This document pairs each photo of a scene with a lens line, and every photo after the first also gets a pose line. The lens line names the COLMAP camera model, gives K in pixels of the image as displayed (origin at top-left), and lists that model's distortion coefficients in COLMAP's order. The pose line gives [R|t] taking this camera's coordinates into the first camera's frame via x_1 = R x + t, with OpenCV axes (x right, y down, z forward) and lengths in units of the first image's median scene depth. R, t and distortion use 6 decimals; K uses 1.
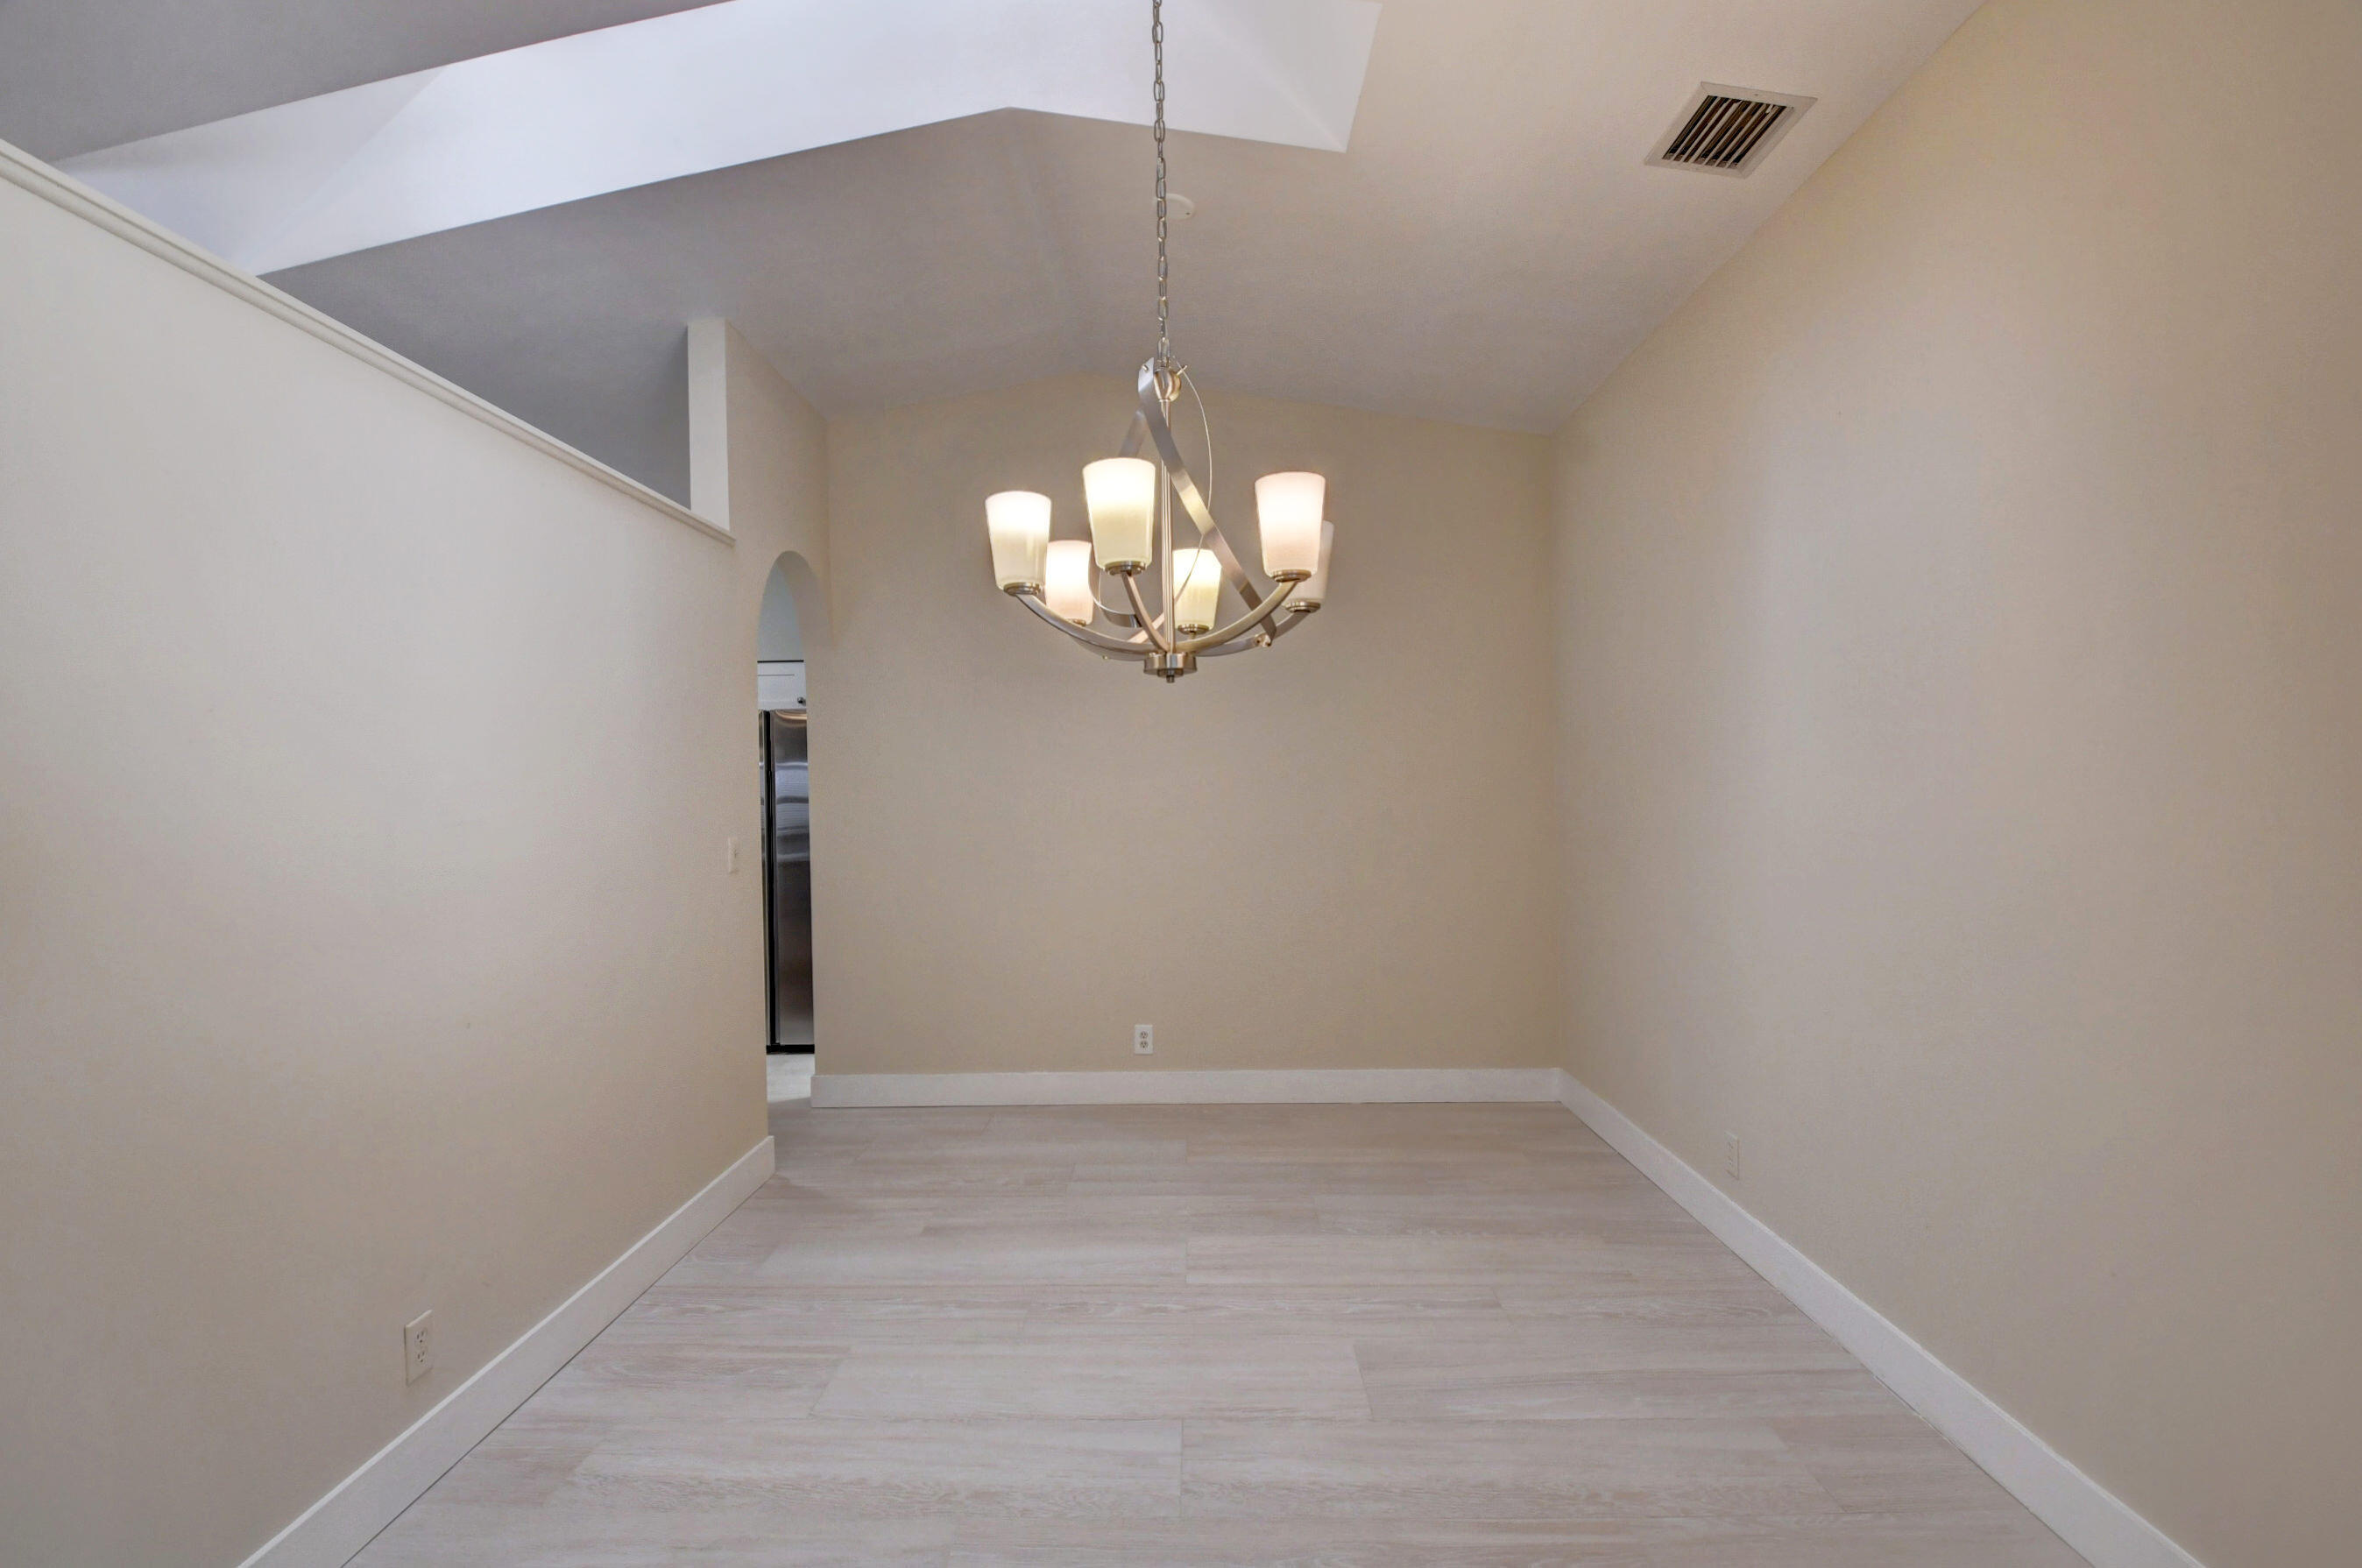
lens RADIAL K [[1054.4, 0, 1181.0], [0, 1054.4, 784.0], [0, 0, 1]] dist [-0.001691, -0.000561]
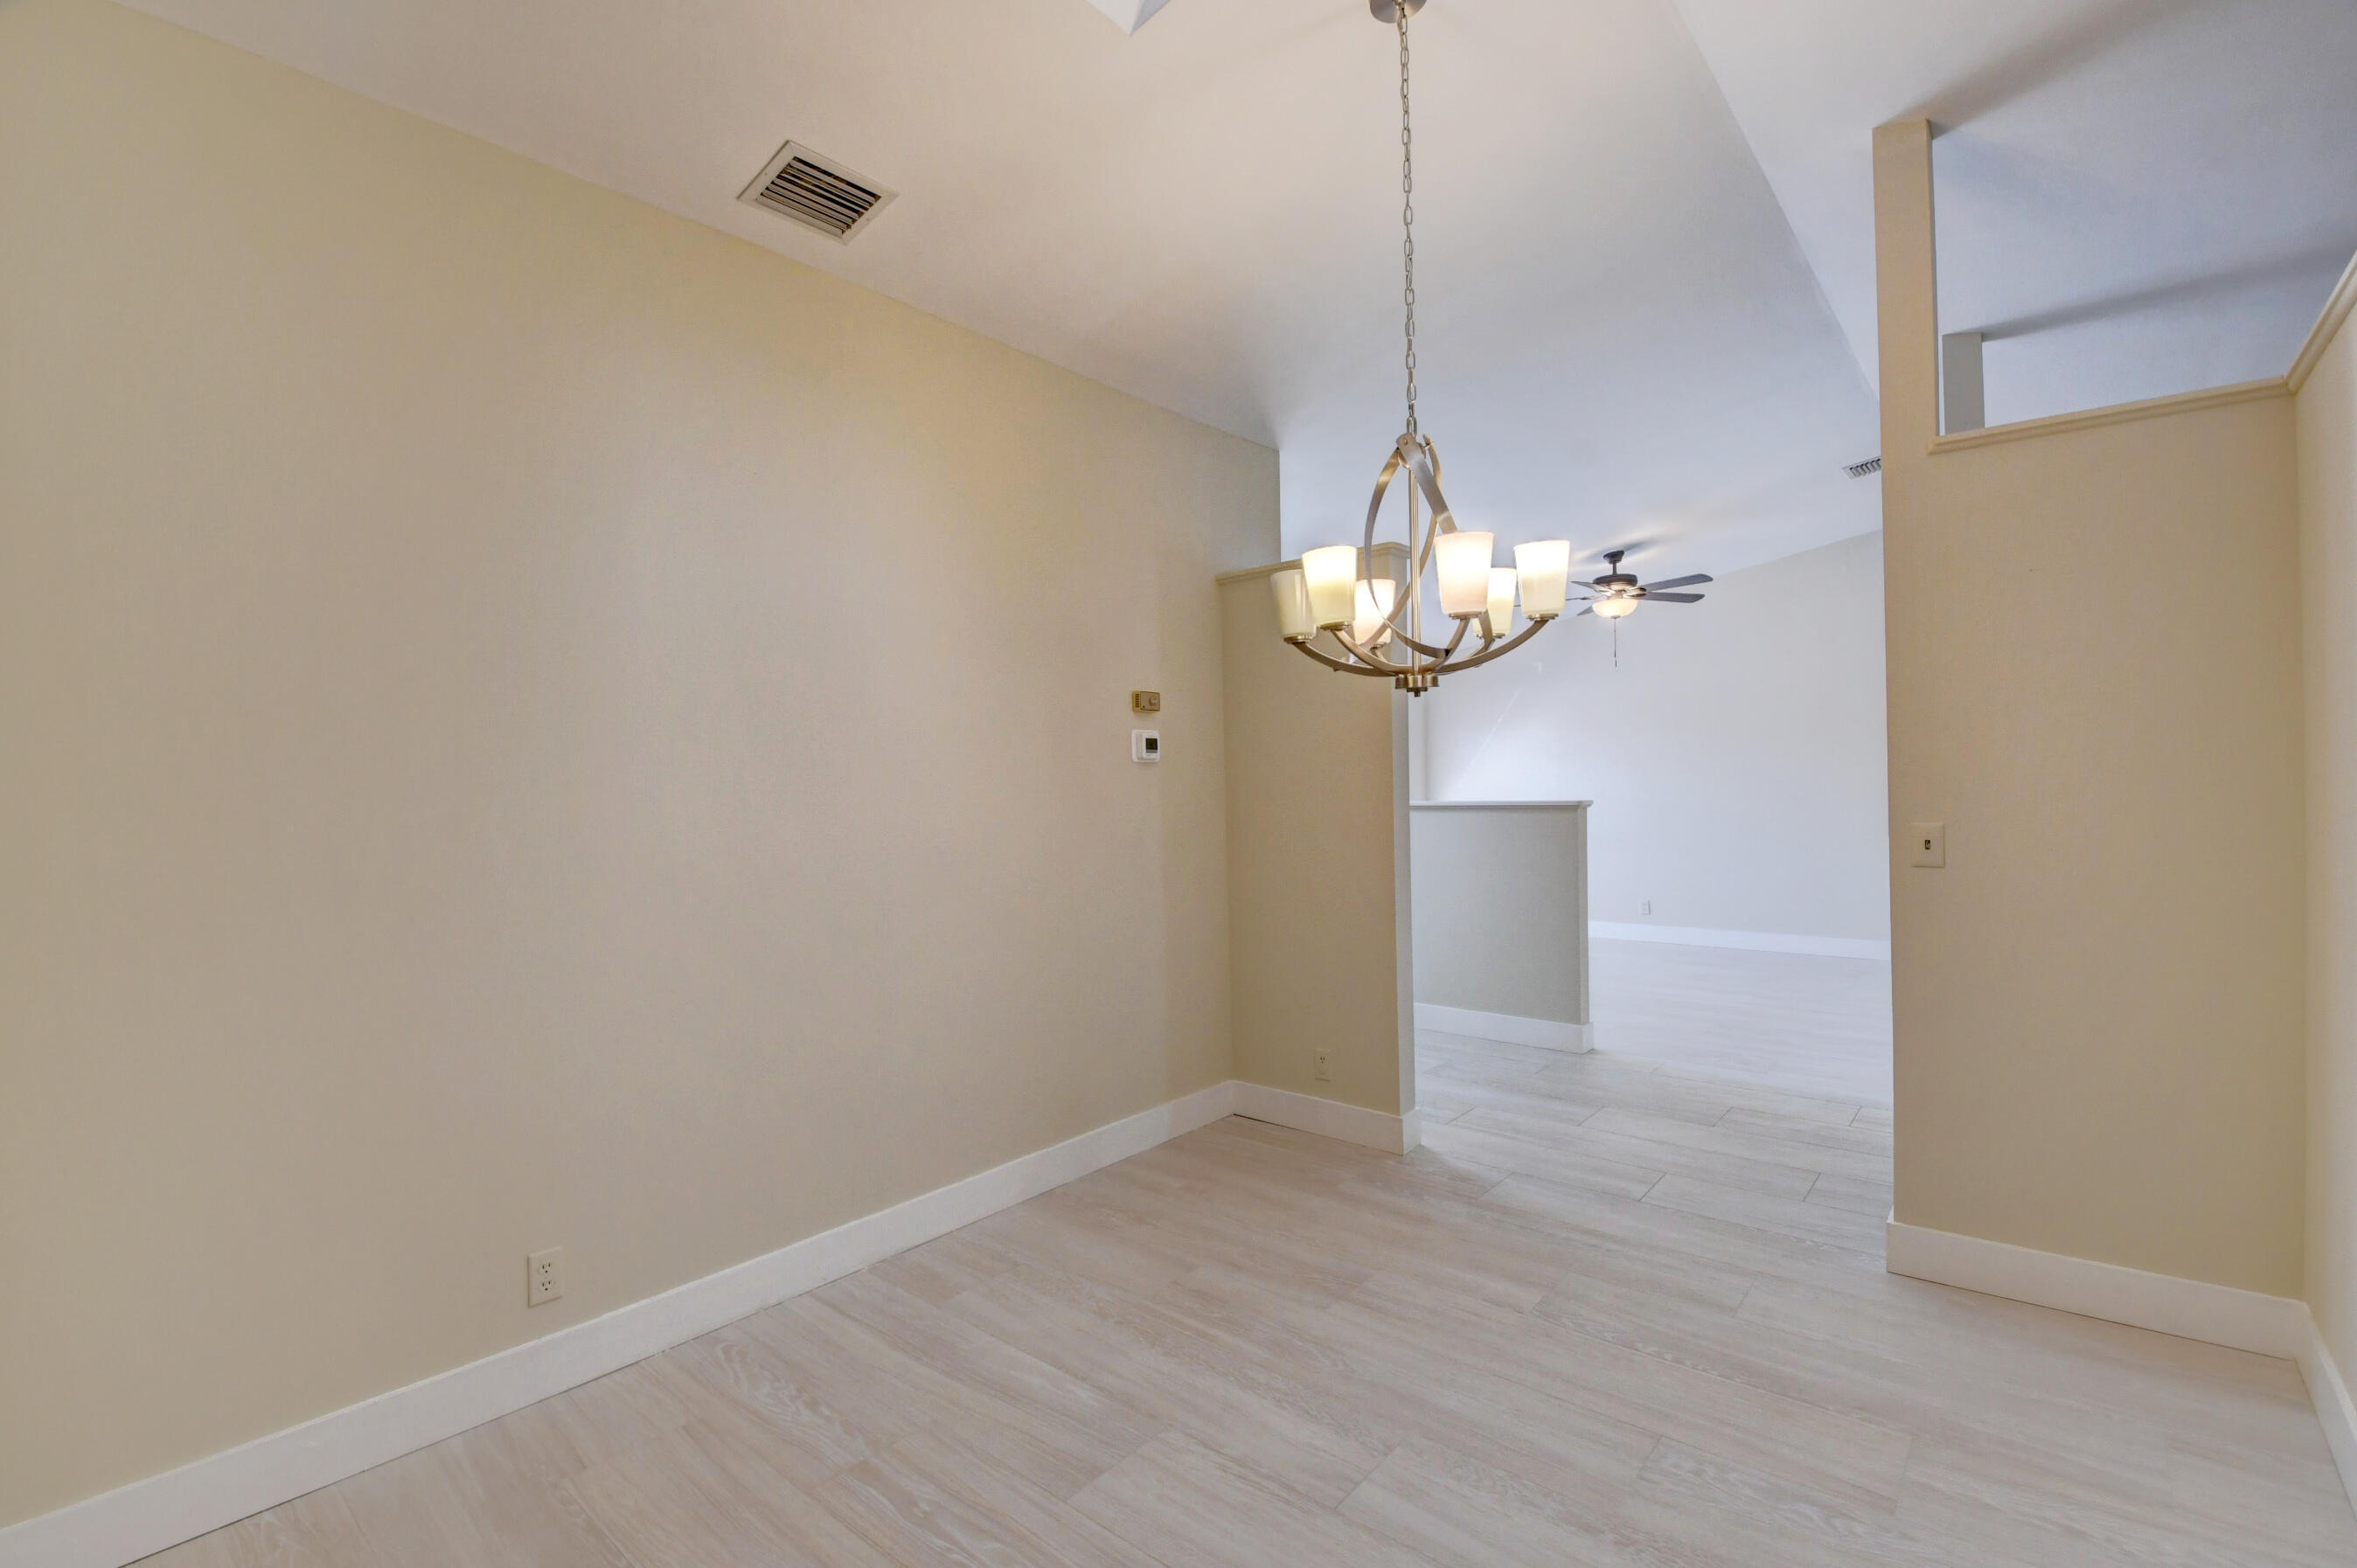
lens RADIAL K [[1038.1, 0, 1170.3], [0, 1038.1, 784.3], [0, 0, 1]] dist [0.029696, -0.037564]
pose [[-0.769599, 0.033147, 0.637667, -0.482816], [0.031108, 0.999412, -0.014407, 0.013500], [-0.637769, 0.008749, -0.770178, 1.817350]]
